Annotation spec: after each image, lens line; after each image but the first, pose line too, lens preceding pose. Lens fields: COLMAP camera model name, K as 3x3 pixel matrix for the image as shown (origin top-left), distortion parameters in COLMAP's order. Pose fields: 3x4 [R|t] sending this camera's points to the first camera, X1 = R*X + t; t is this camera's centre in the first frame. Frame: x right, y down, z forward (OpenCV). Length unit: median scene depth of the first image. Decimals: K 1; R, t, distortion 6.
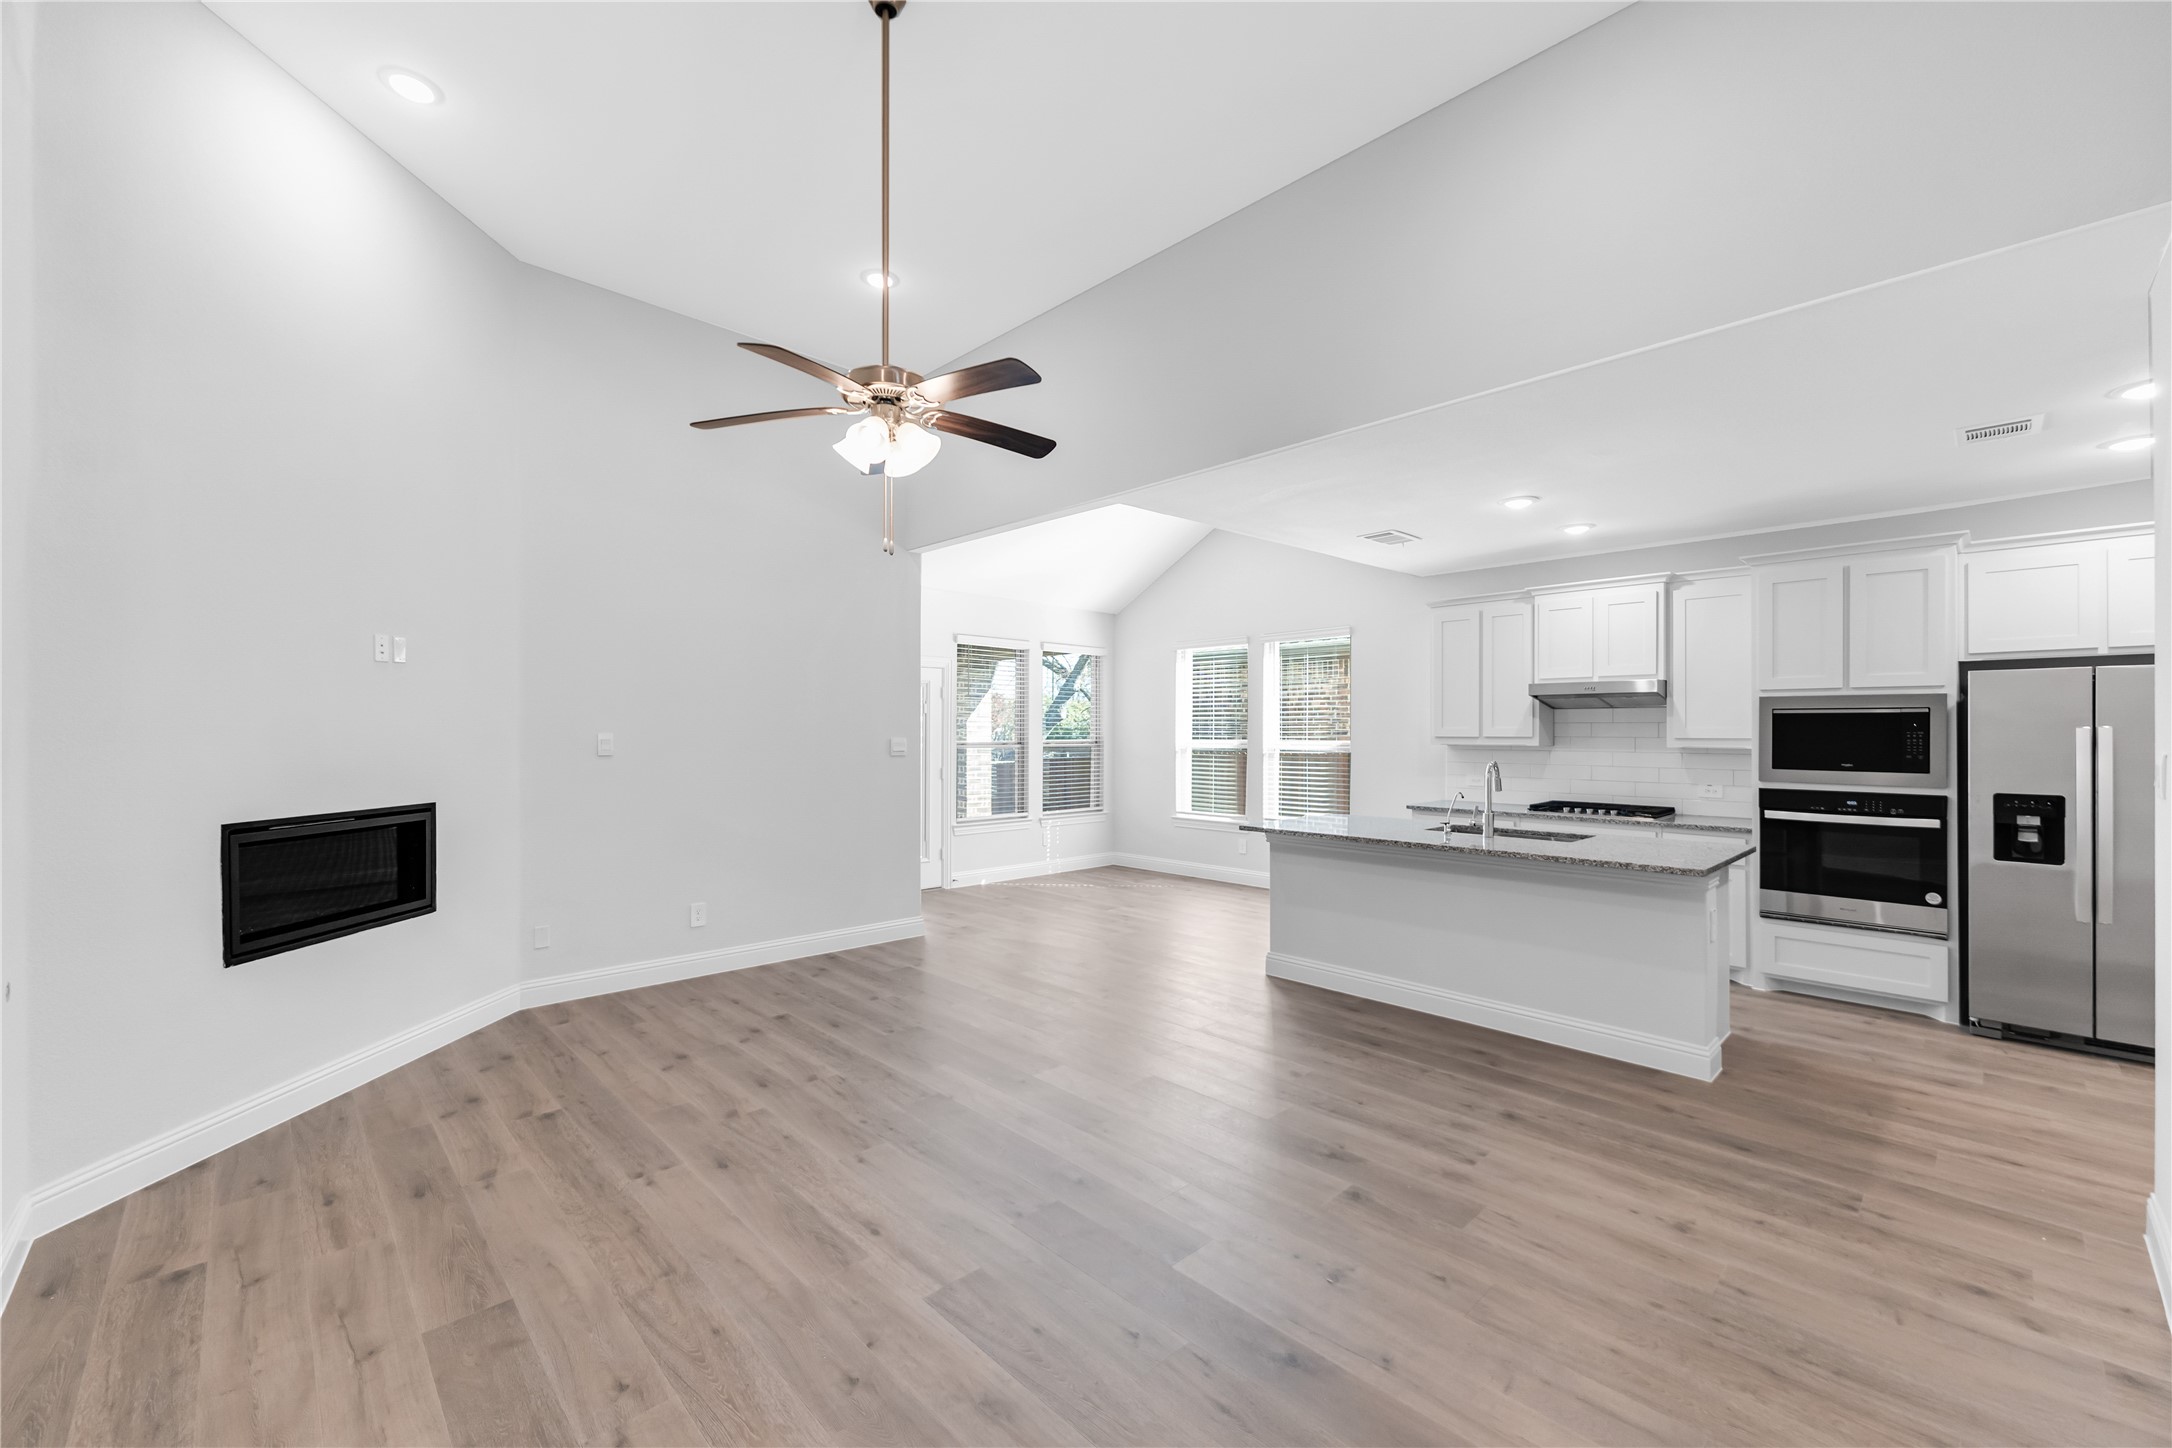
lens RADIAL K [[874.8, 0, 1081.8], [0, 874.8, 714.3], [0, 0, 1]] dist [0.000980, 0.000037]
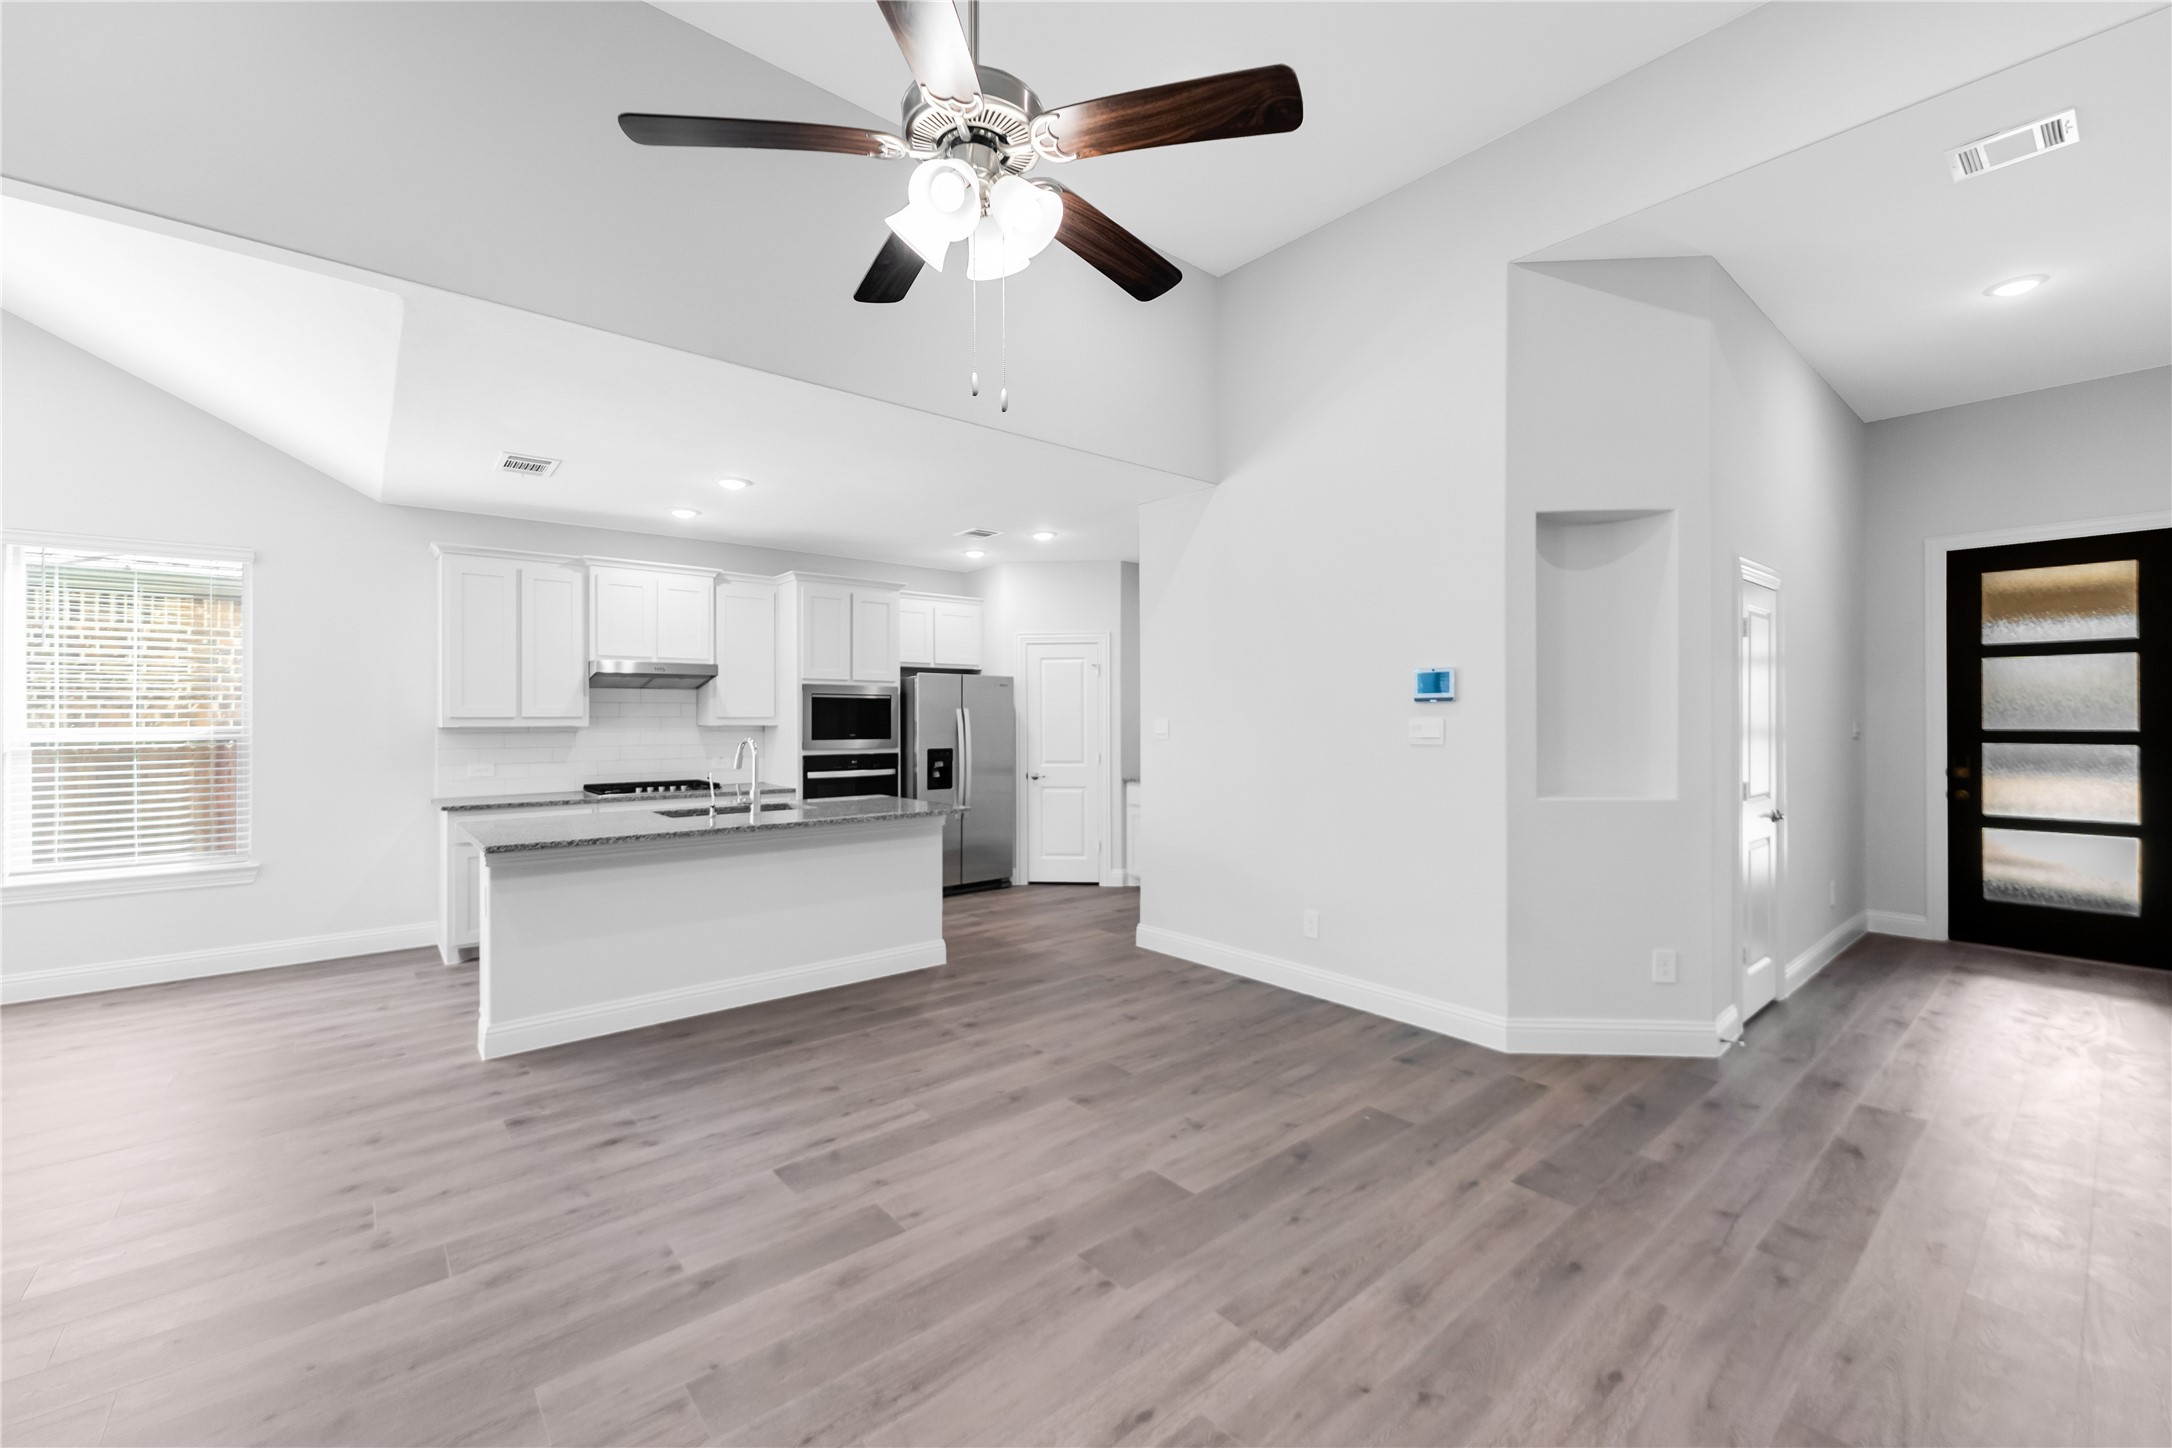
lens RADIAL K [[880.7, 0, 1084.4], [0, 880.7, 714.6], [0, 0, 1]] dist [0.000080, 0.000124]
pose [[0.056052, 0.002132, 0.998426, -0.538847], [-0.017174, 0.999852, -0.001171, 0.021568], [-0.998280, -0.017082, 0.056080, 0.586076]]
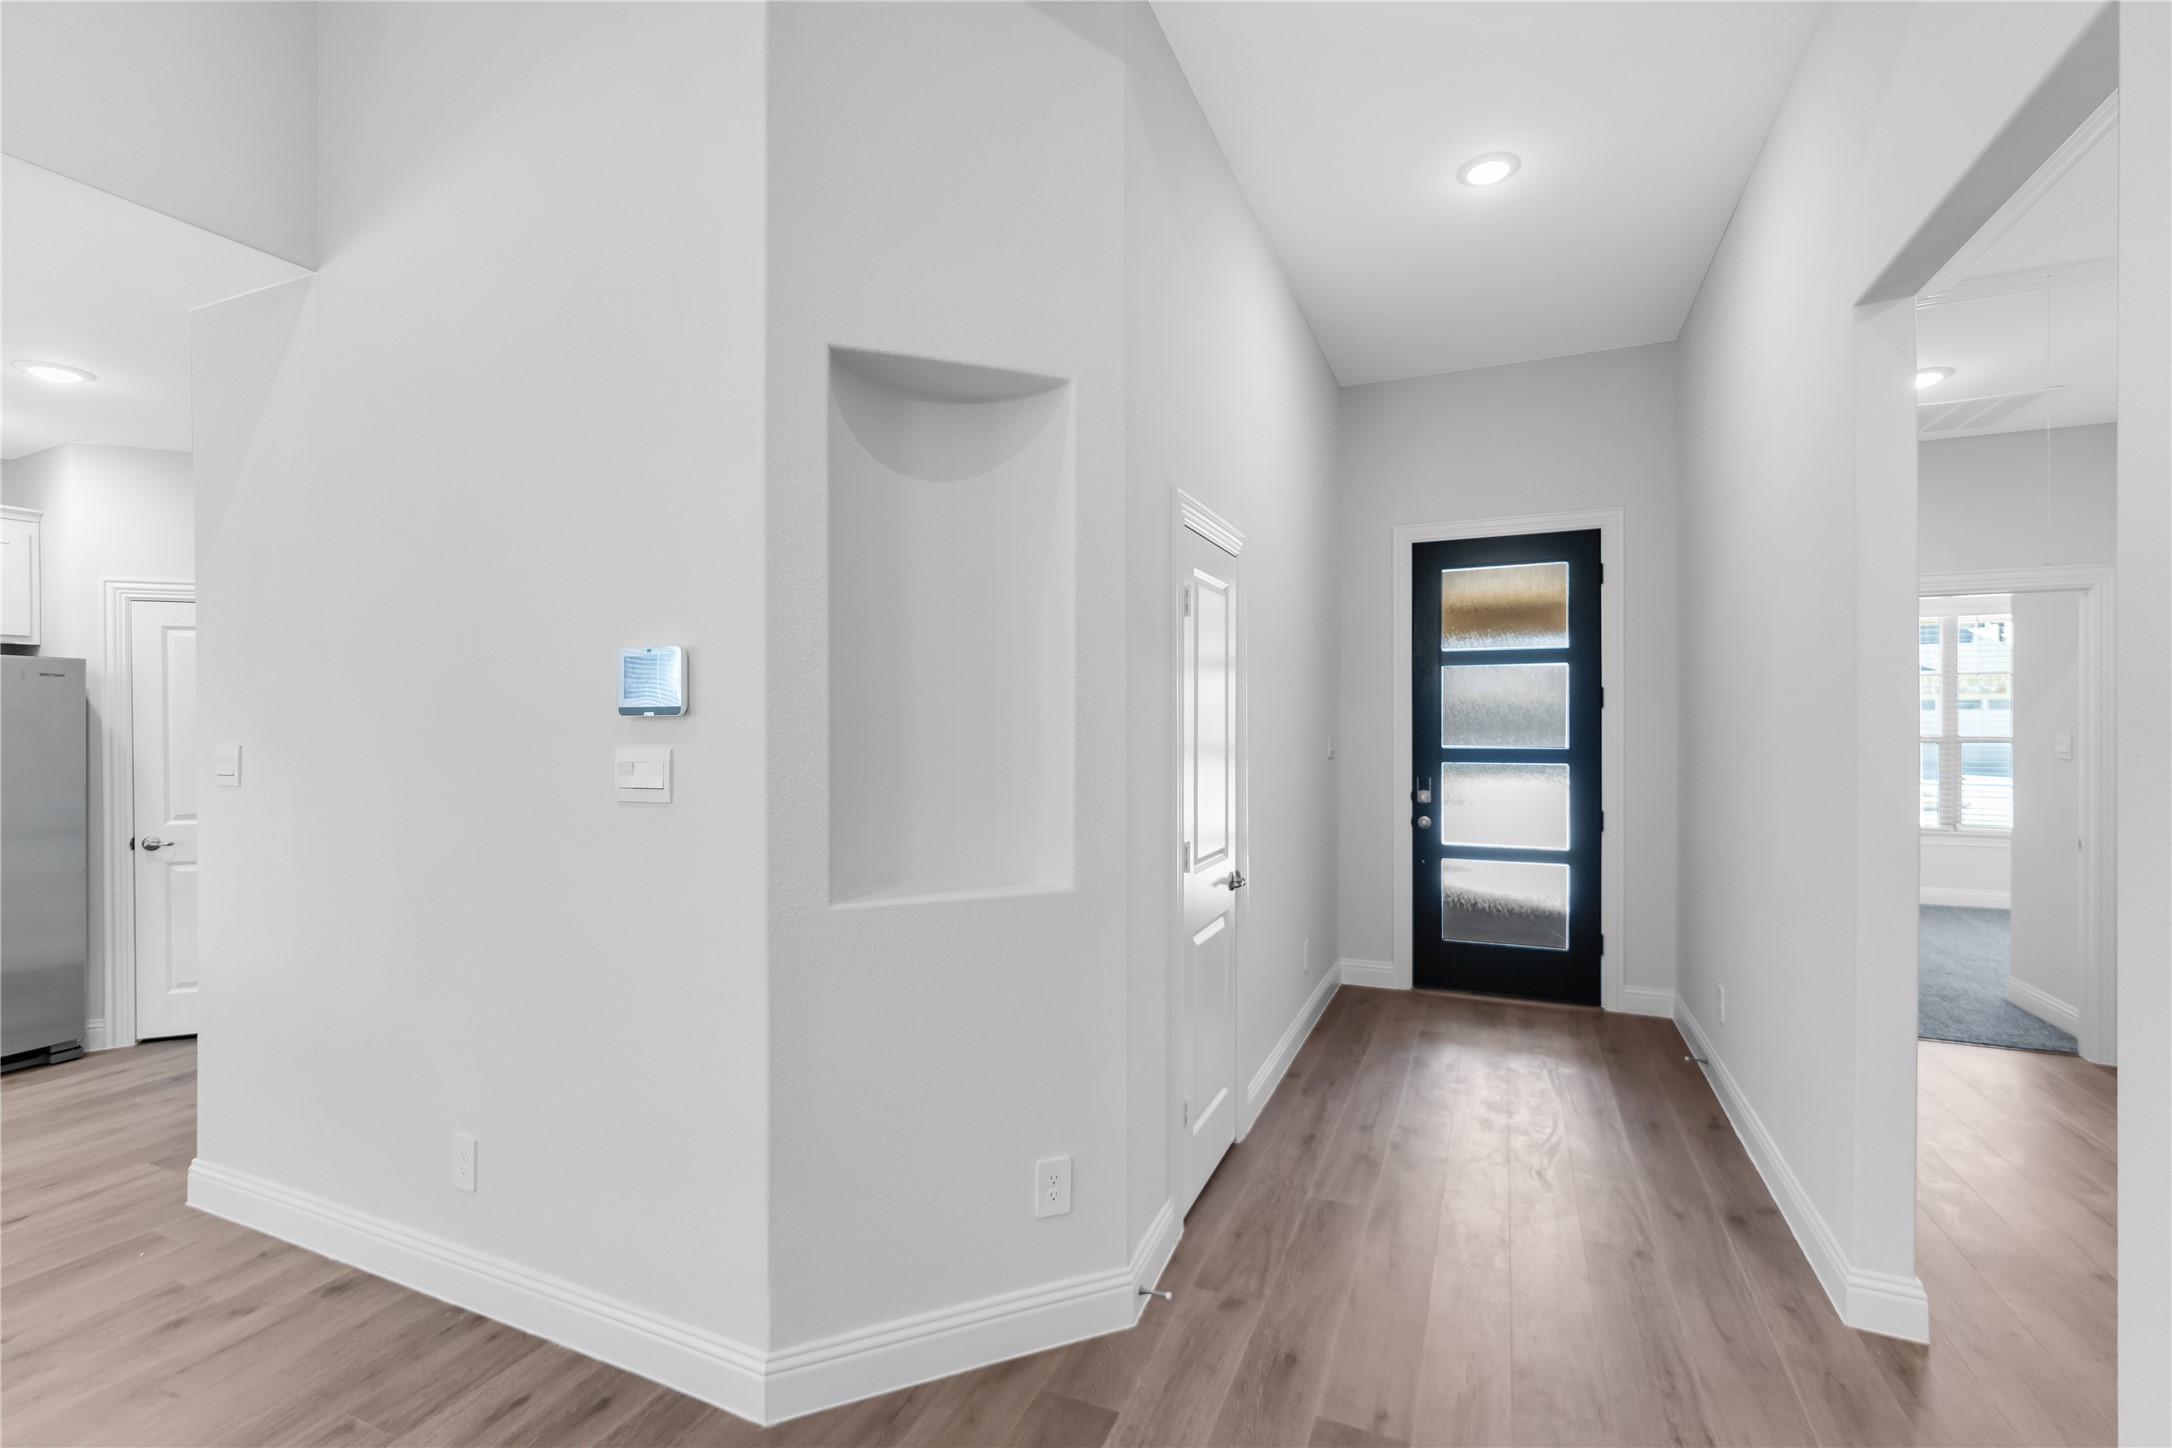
lens RADIAL K [[950.9, 0, 1086.0], [0, 950.9, 724.0], [0, 0, 1]] dist [-0.001451, -0.000213]
pose [[-0.391108, -0.000419, 0.920345, -0.147980], [-0.015262, 0.999865, -0.006030, 0.005165], [-0.920218, -0.016404, -0.391062, 0.265515]]
